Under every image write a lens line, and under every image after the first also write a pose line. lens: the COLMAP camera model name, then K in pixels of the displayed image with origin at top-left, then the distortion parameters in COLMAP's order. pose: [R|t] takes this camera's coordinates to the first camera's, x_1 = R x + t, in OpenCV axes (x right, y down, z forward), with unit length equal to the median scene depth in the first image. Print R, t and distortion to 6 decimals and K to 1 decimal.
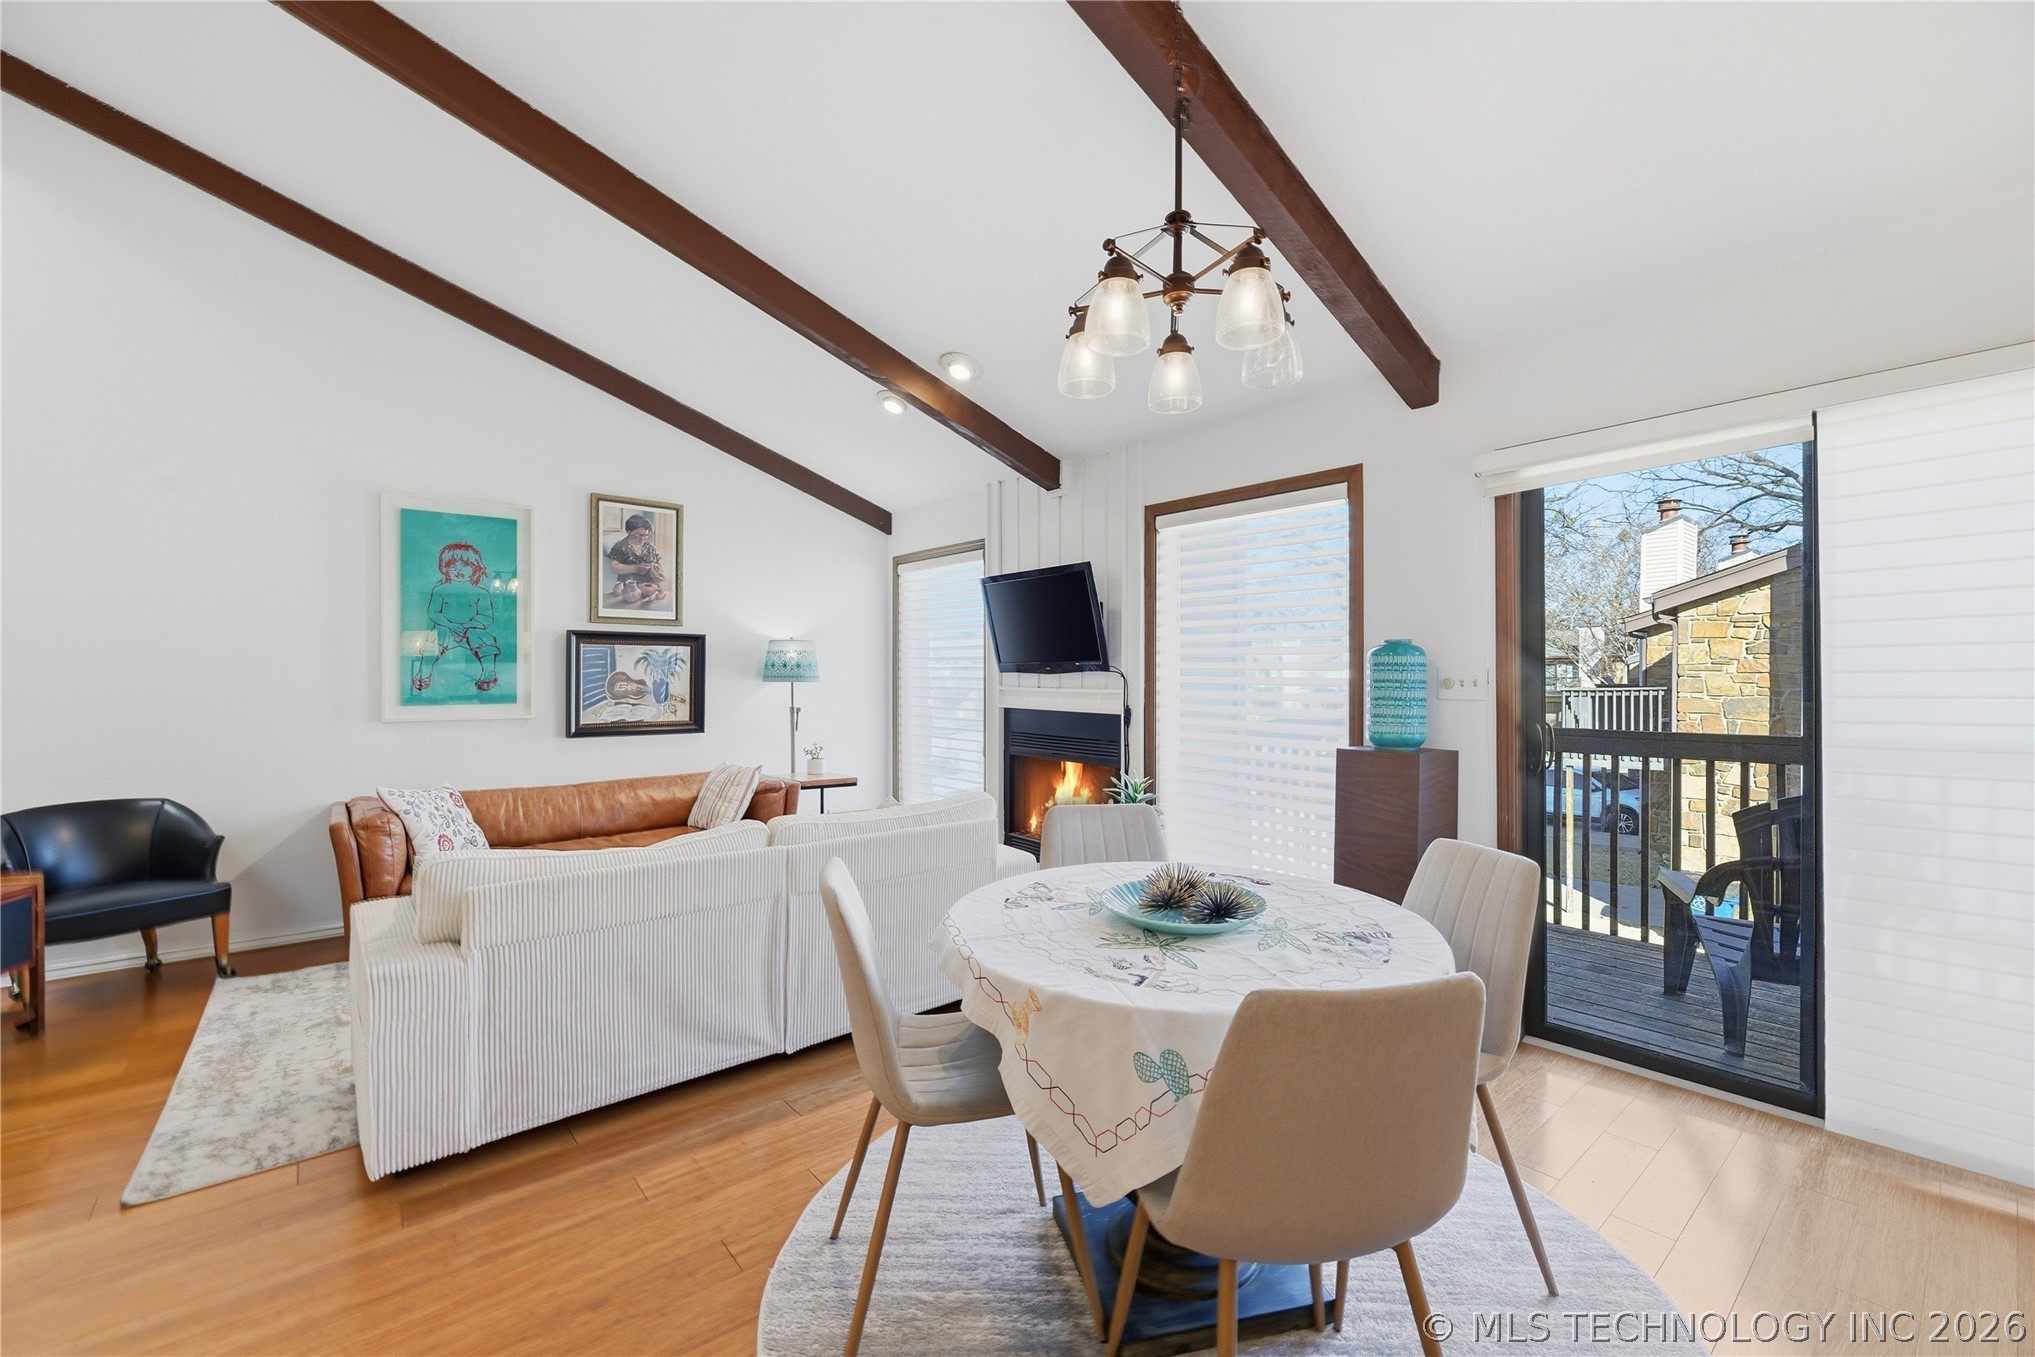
lens RADIAL K [[832.4, 0, 1015.6], [0, 832.4, 682.7], [0, 0, 1]] dist [-0.004156, -0.002222]
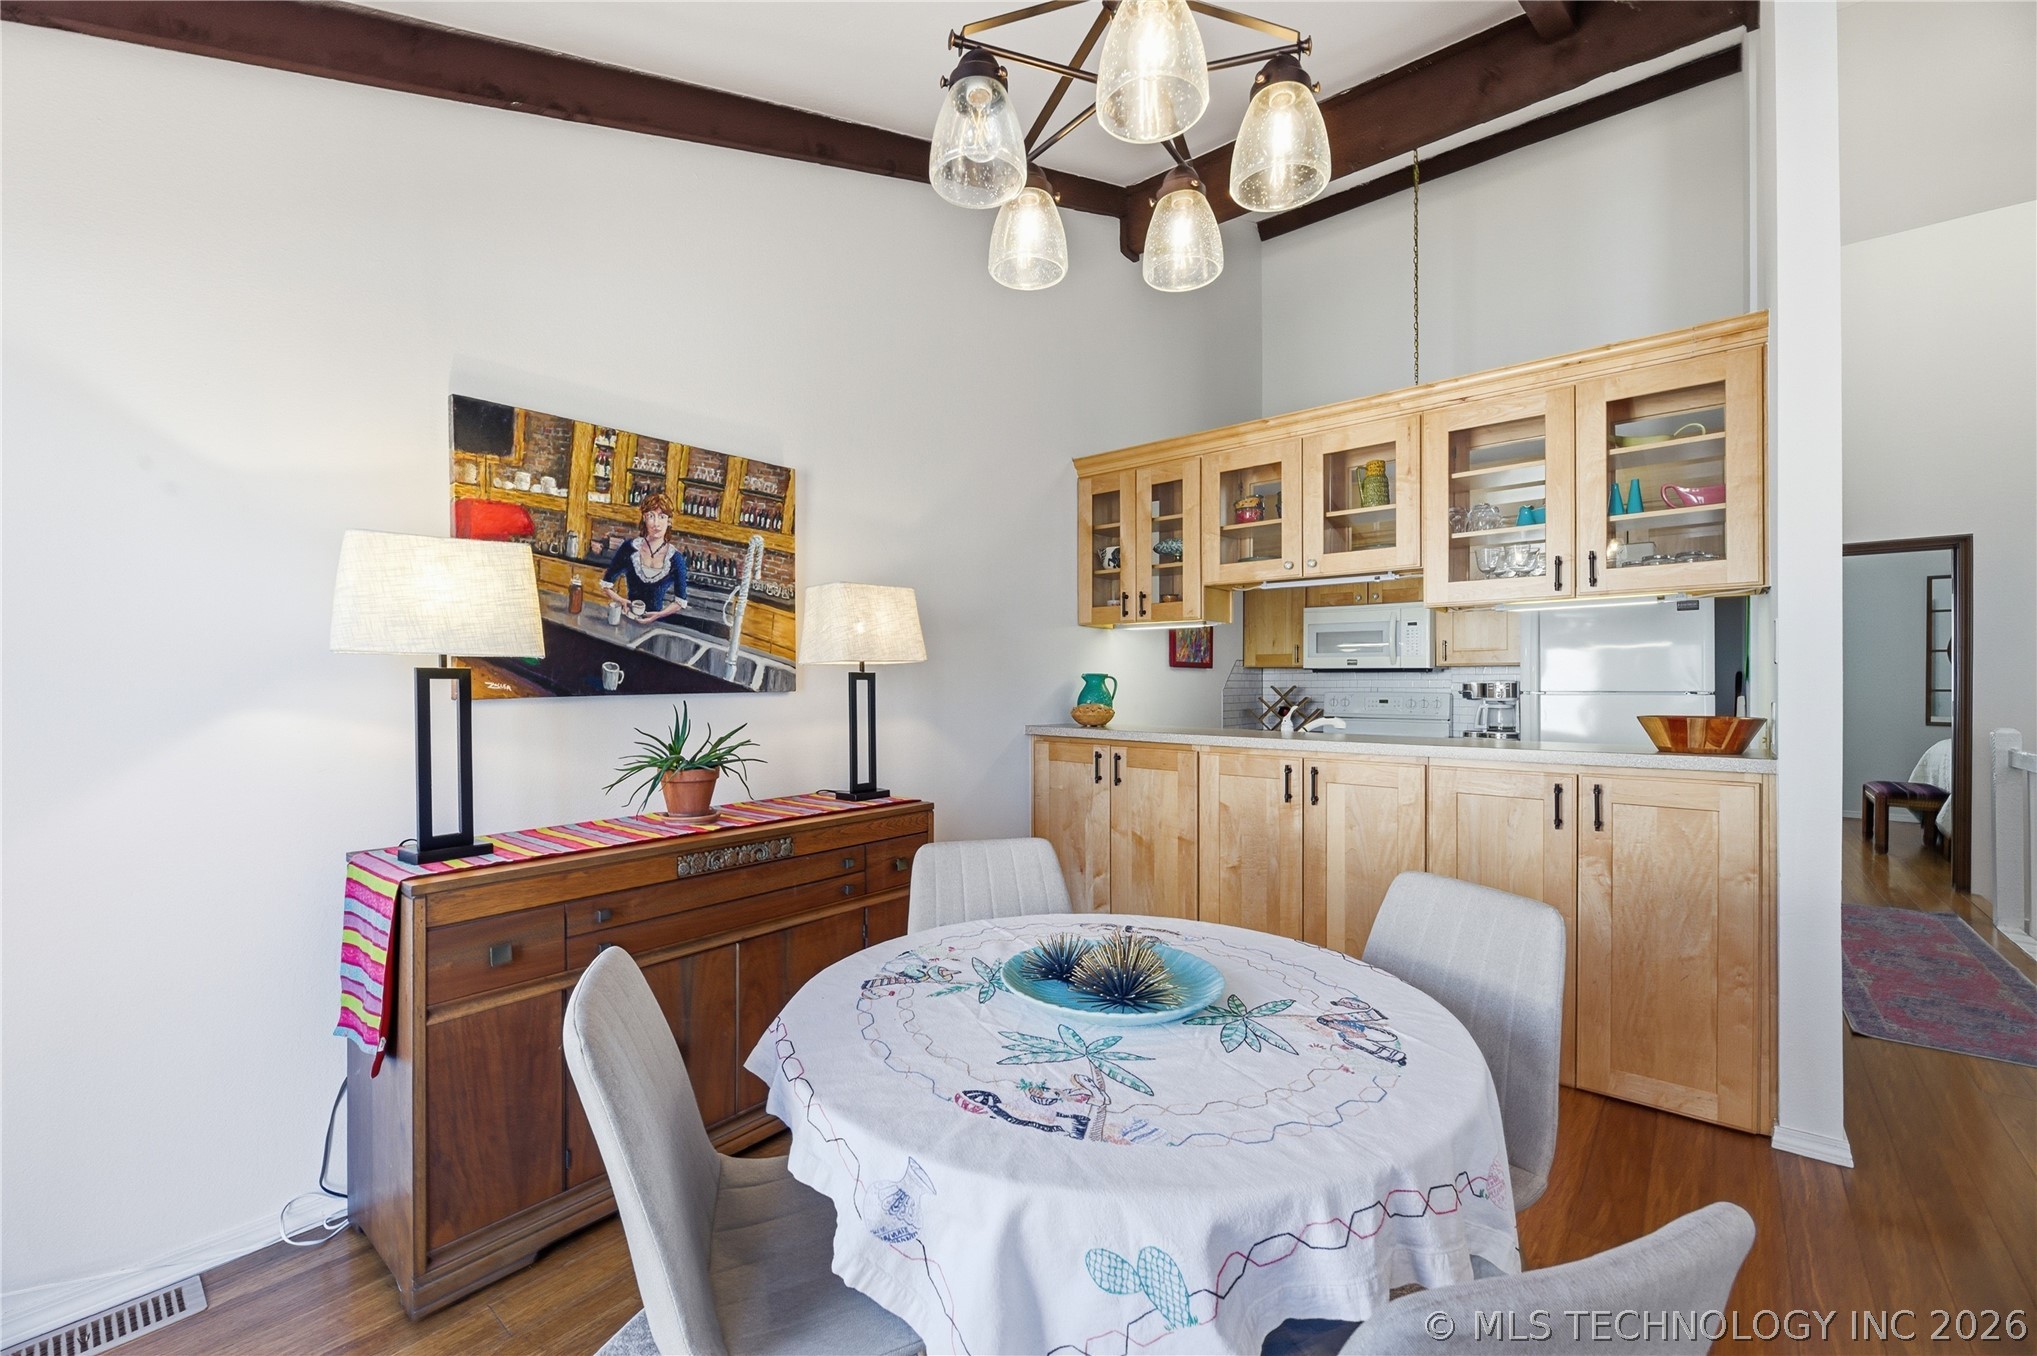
lens RADIAL K [[833.2, 0, 1012.1], [0, 833.2, 682.3], [0, 0, 1]] dist [-0.004156, -0.002222]
pose [[-0.983656, 0.000938, -0.180056, 0.156427], [-0.000721, 0.999958, 0.009147, -0.002609], [0.180057, 0.009127, -0.983614, 0.632514]]
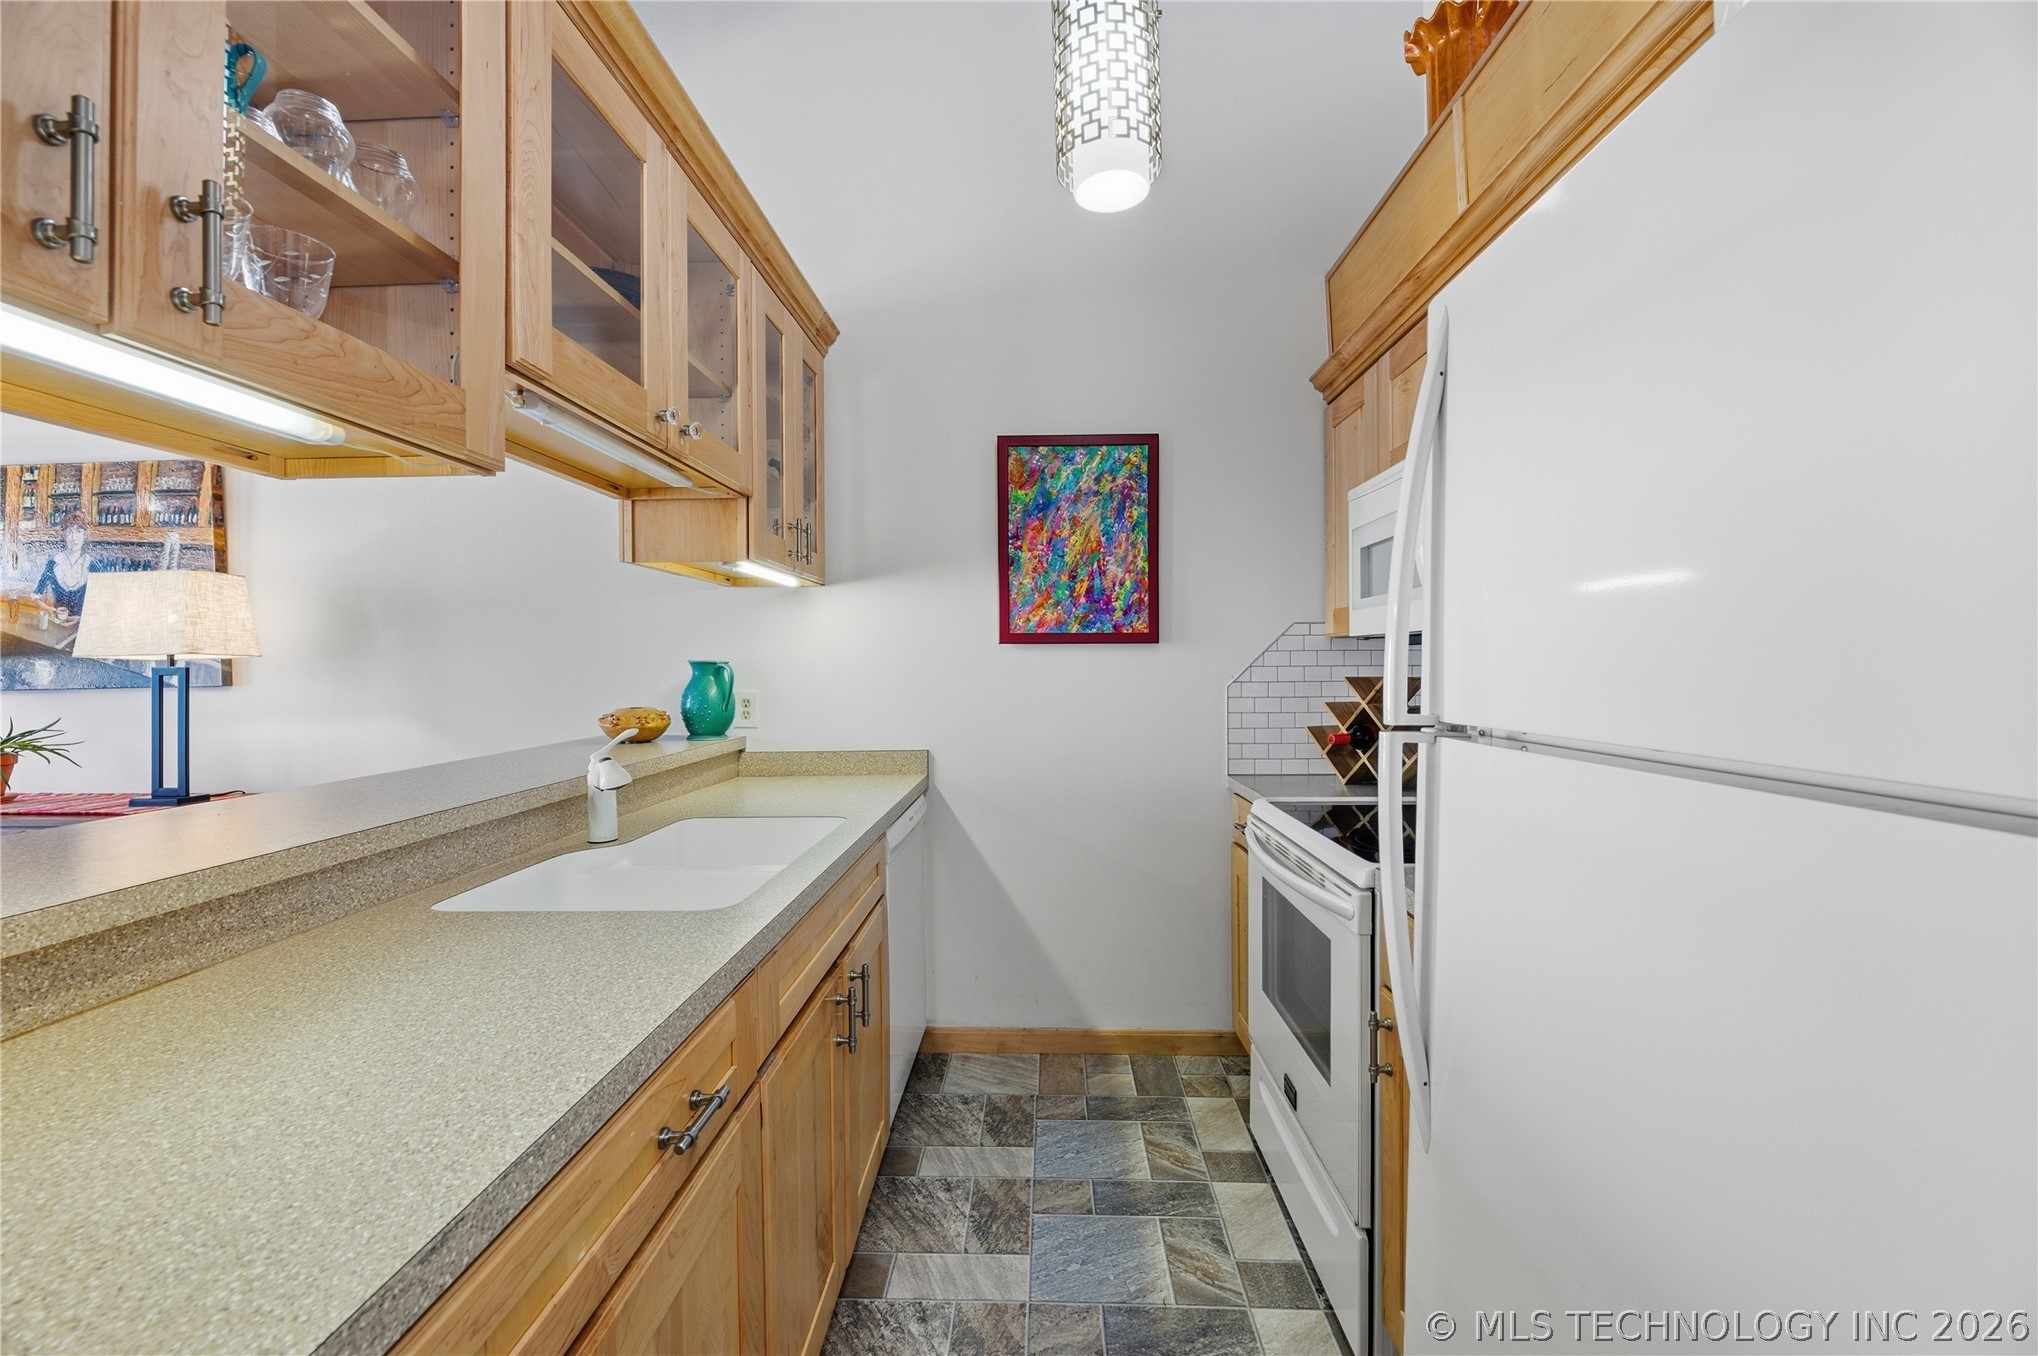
lens RADIAL K [[833.7, 0, 1021.0], [0, 833.7, 673.6], [0, 0, 1]] dist [-0.004156, -0.002222]
pose [[-0.744083, 0.000344, 0.668087, -0.605168], [0.013837, 0.999793, 0.014895, -0.000242], [-0.667944, 0.020327, -0.743934, 0.072368]]
